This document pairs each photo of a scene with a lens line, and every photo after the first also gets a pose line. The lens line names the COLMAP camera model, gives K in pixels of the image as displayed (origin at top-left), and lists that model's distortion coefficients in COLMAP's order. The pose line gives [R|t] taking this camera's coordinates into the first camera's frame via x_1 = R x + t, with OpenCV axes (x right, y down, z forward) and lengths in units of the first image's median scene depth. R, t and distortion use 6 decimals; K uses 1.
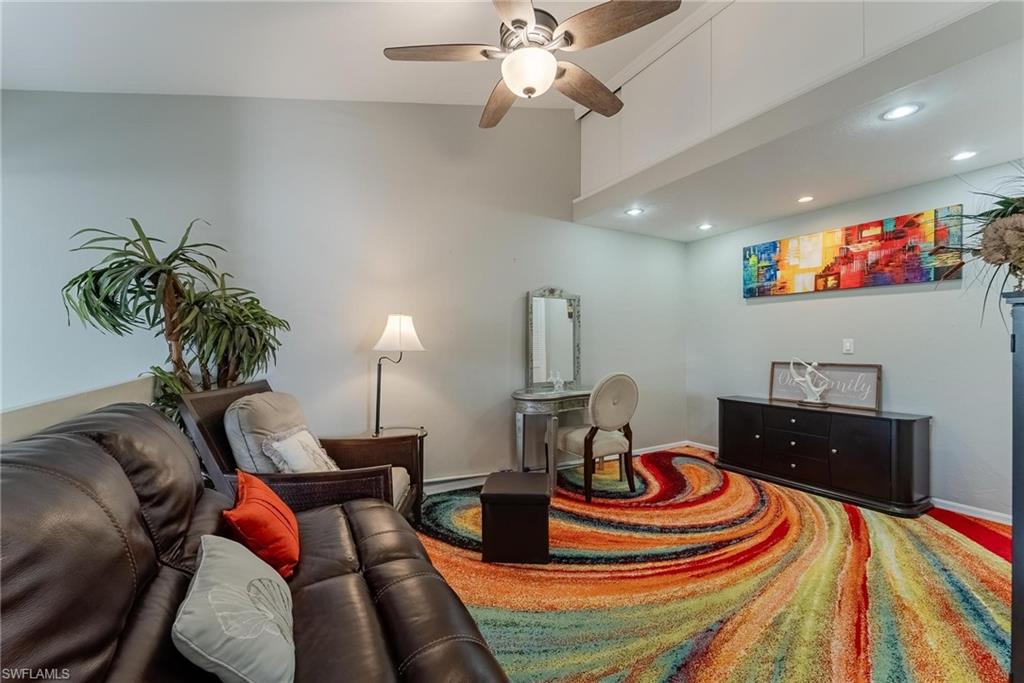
lens RADIAL K [[421.1, 0, 515.6], [0, 421.1, 333.1], [0, 0, 1]] dist [0.002034, 0.000017]
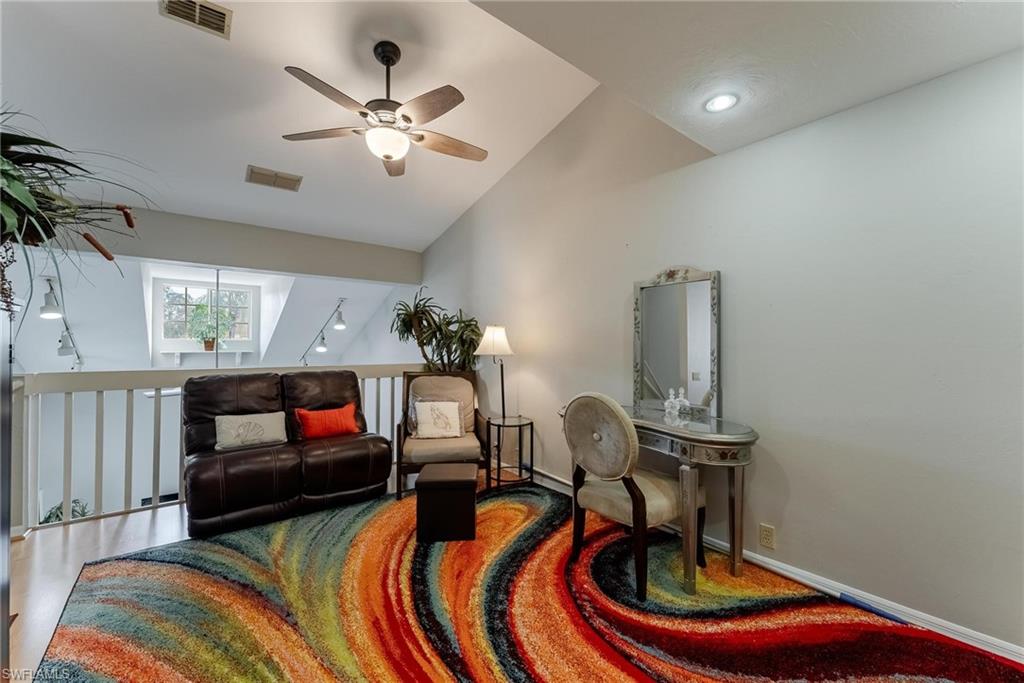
lens RADIAL K [[421.1, 0, 515.6], [0, 421.1, 333.1], [0, 0, 1]] dist [0.002034, 0.000017]
pose [[0.152710, -0.030403, -0.987803, 1.212245], [0.023831, 0.999349, -0.027074, 0.014356], [0.987984, -0.019406, 0.153335, 1.048351]]
